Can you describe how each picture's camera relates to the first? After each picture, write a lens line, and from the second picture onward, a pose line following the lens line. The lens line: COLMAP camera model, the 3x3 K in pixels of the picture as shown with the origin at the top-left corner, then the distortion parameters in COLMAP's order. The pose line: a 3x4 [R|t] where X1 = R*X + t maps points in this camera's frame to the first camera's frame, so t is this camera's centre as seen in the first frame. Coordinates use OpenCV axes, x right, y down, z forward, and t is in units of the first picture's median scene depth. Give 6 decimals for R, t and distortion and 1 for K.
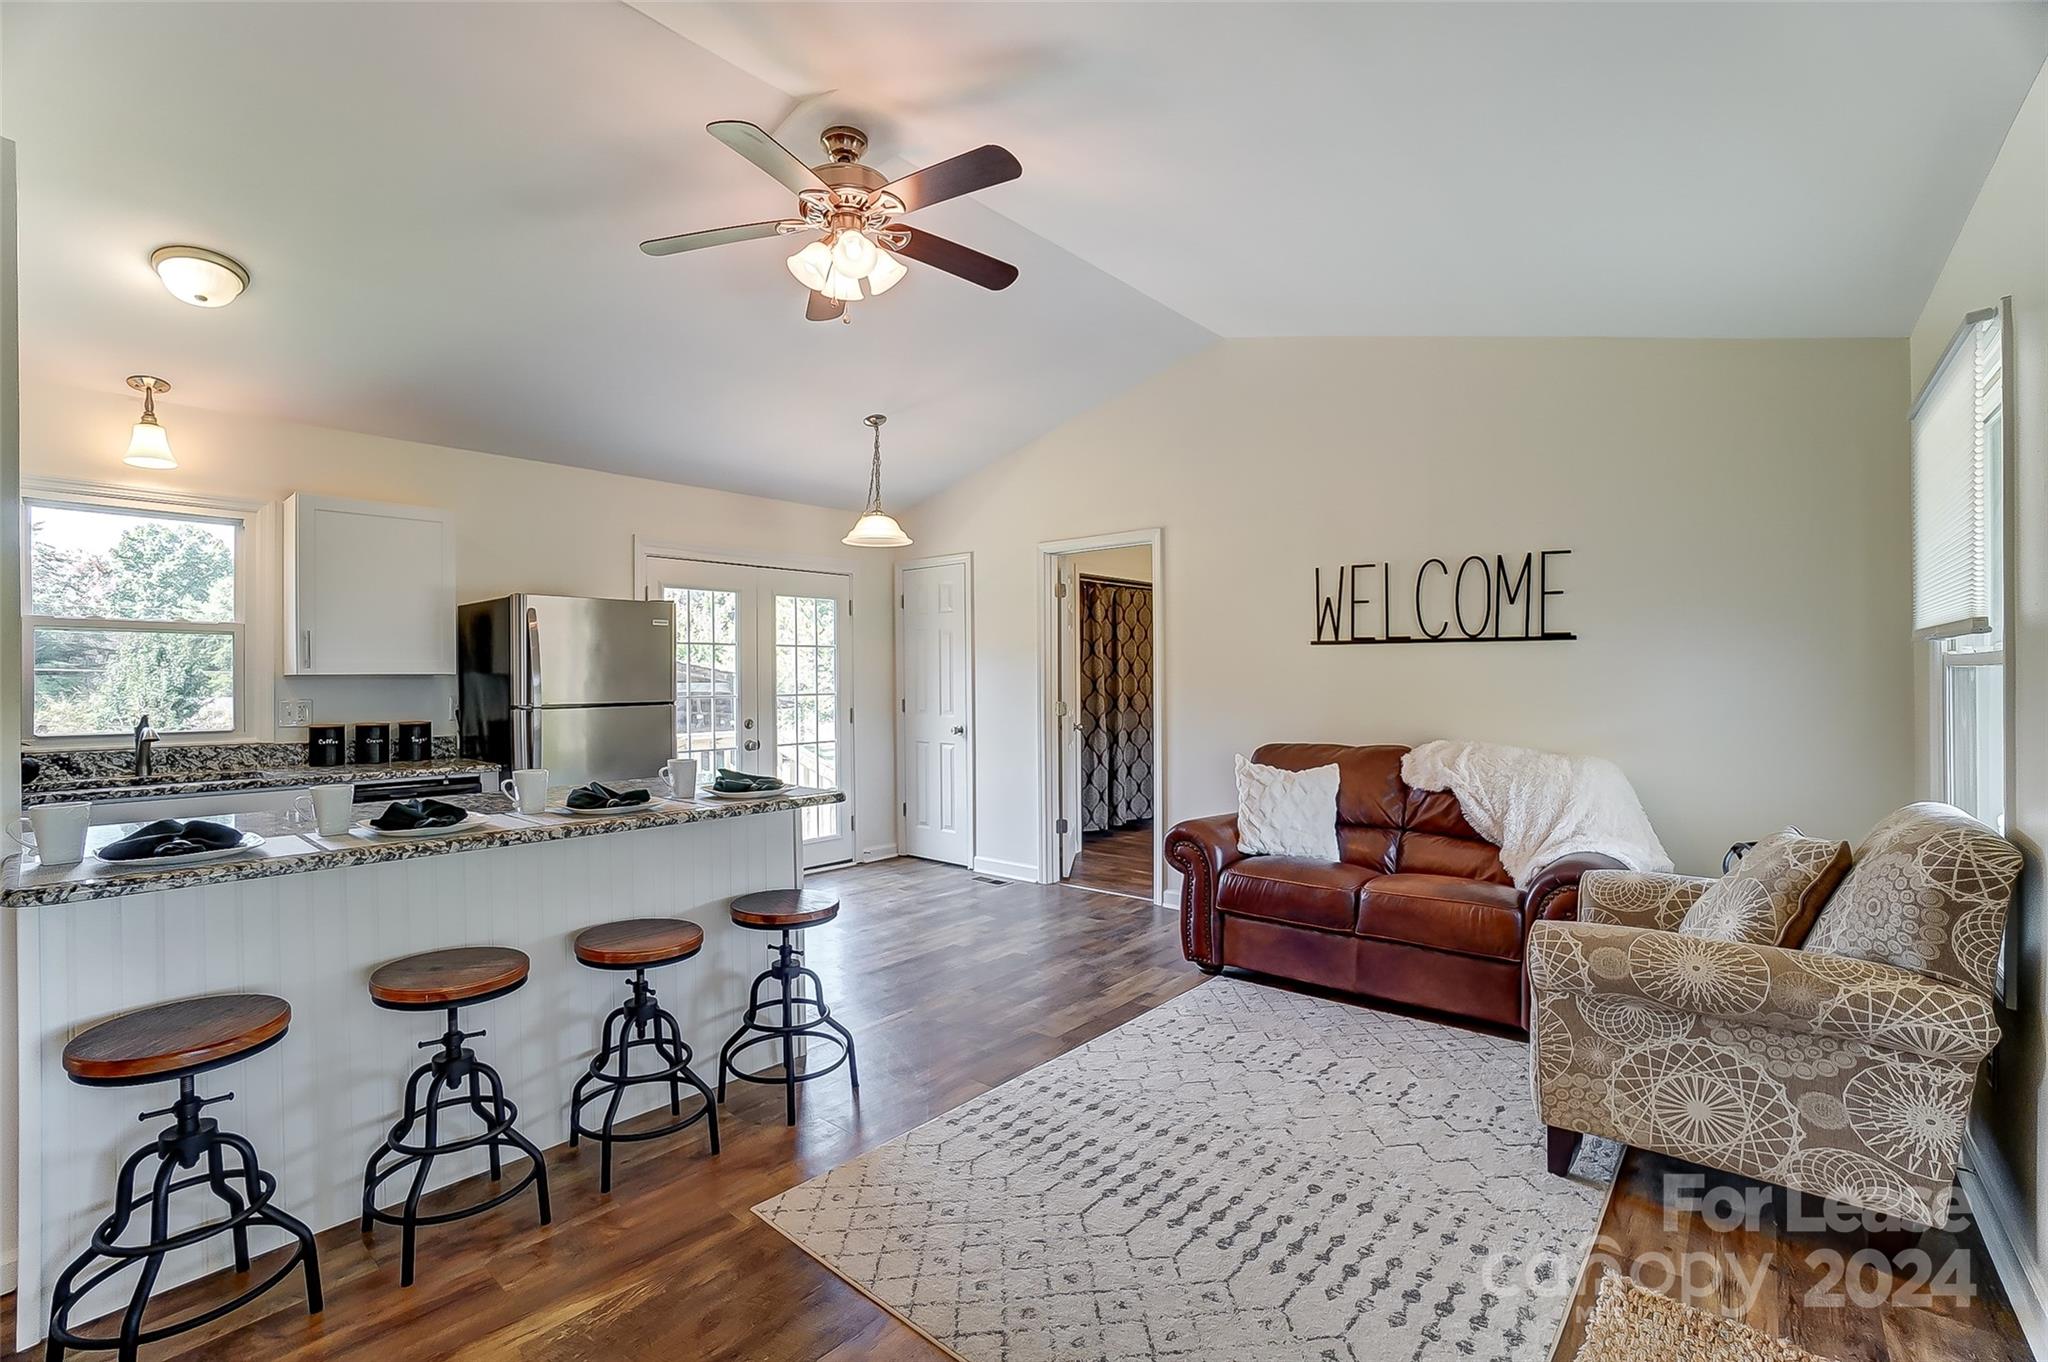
lens RADIAL K [[896.0, 0, 1022.7], [0, 896.0, 689.0], [0, 0, 1]] dist [-0.043692, 0.009430]
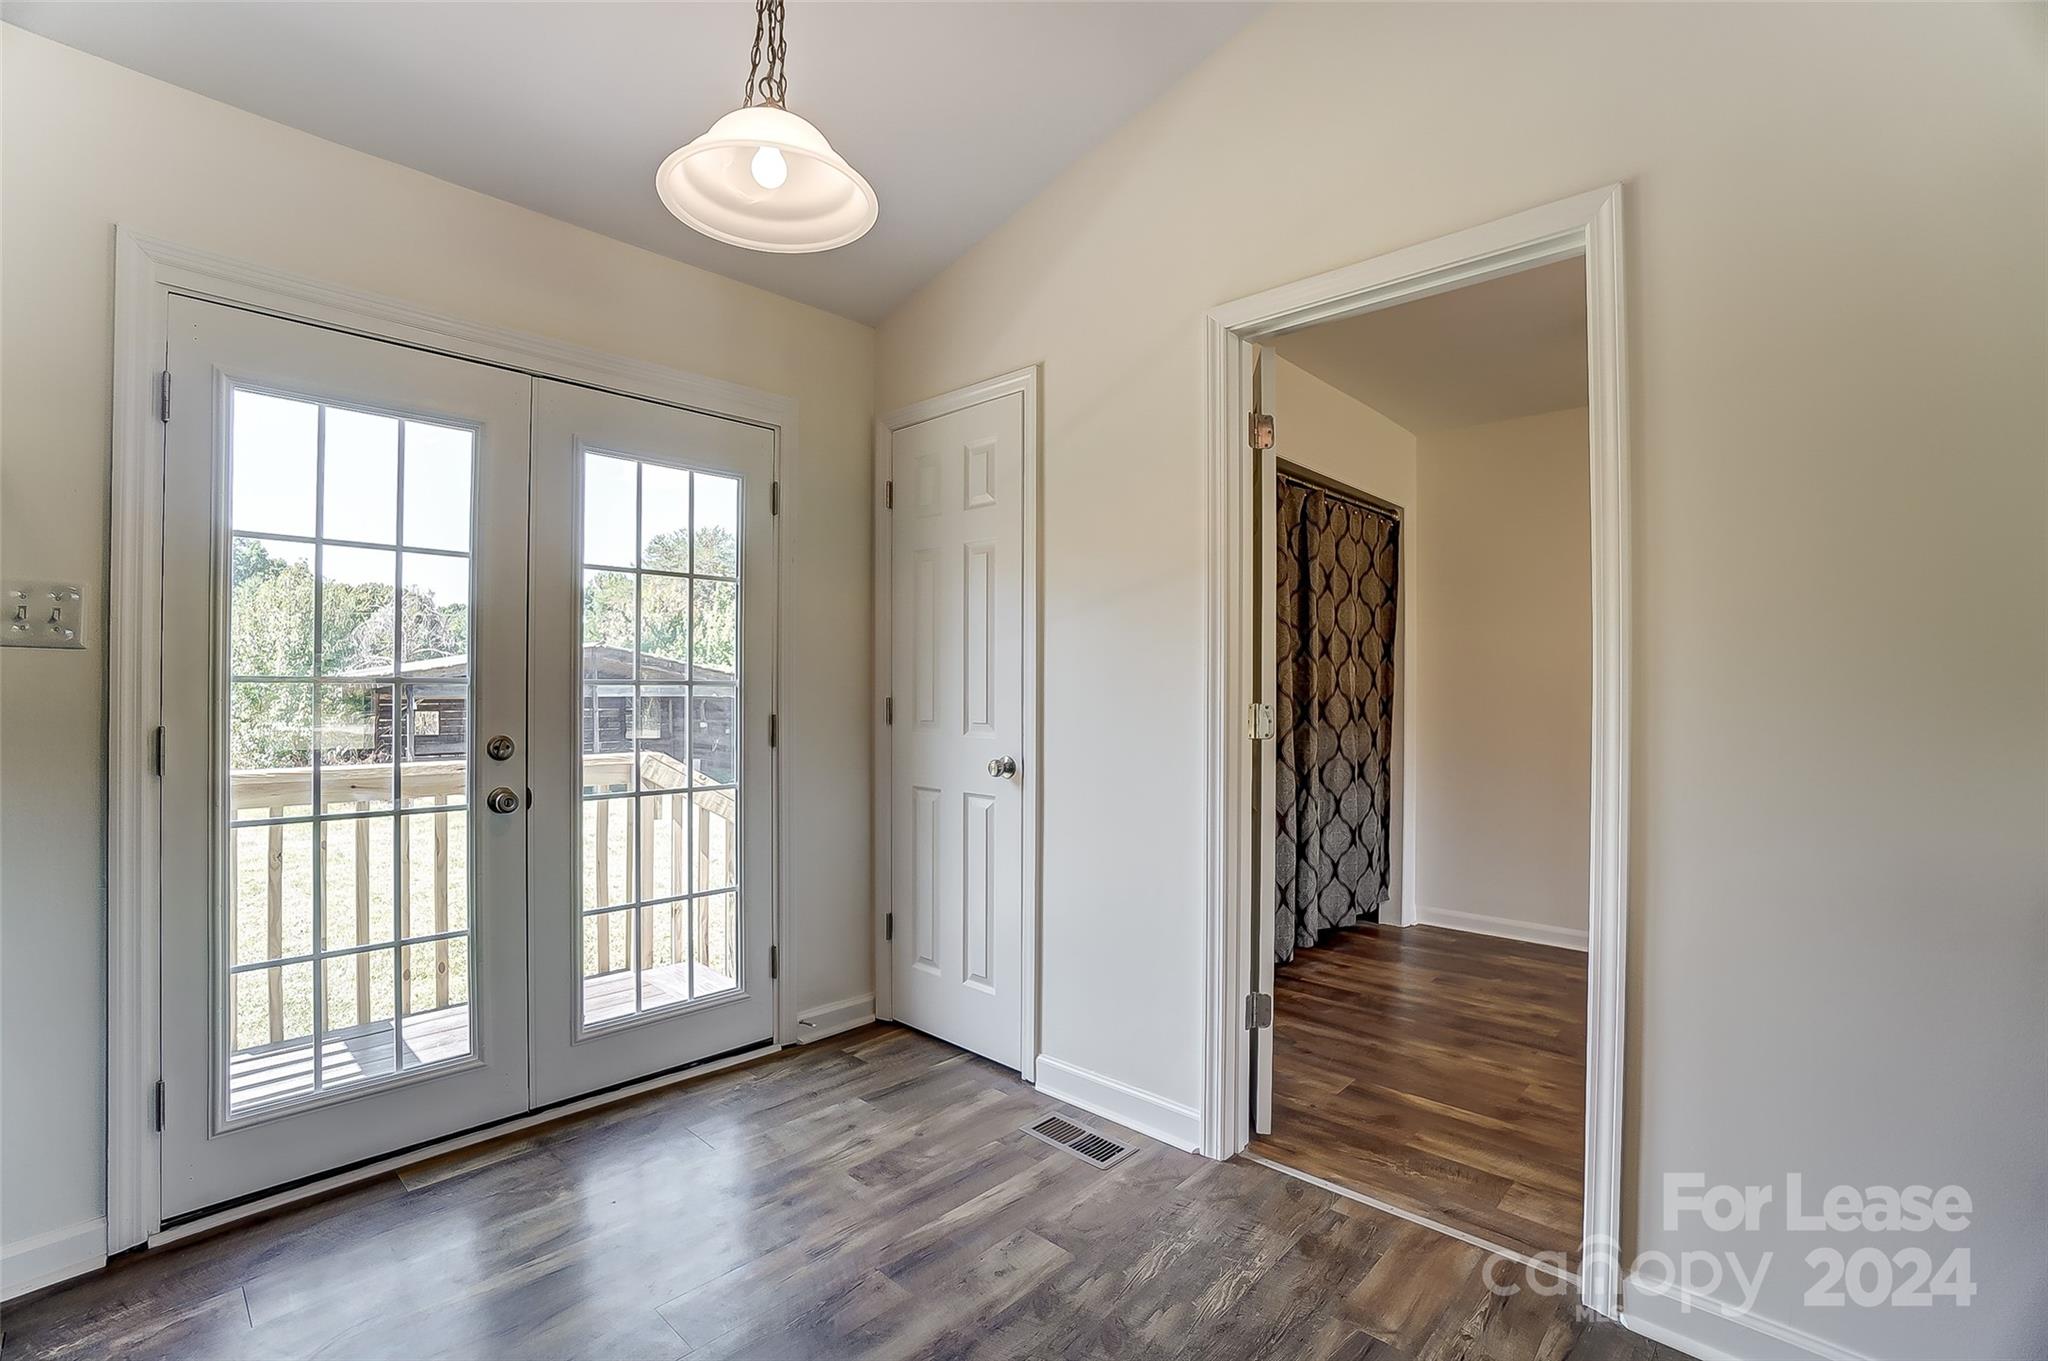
lens RADIAL K [[896.0, 0, 1012.2], [0, 896.0, 688.2], [0, 0, 1]] dist [-0.043692, 0.009430]
pose [[0.998280, 0.011191, -0.057547, -0.044802], [-0.011980, 0.999839, -0.013386, 0.013188], [0.057388, 0.014052, 0.998253, 0.582808]]
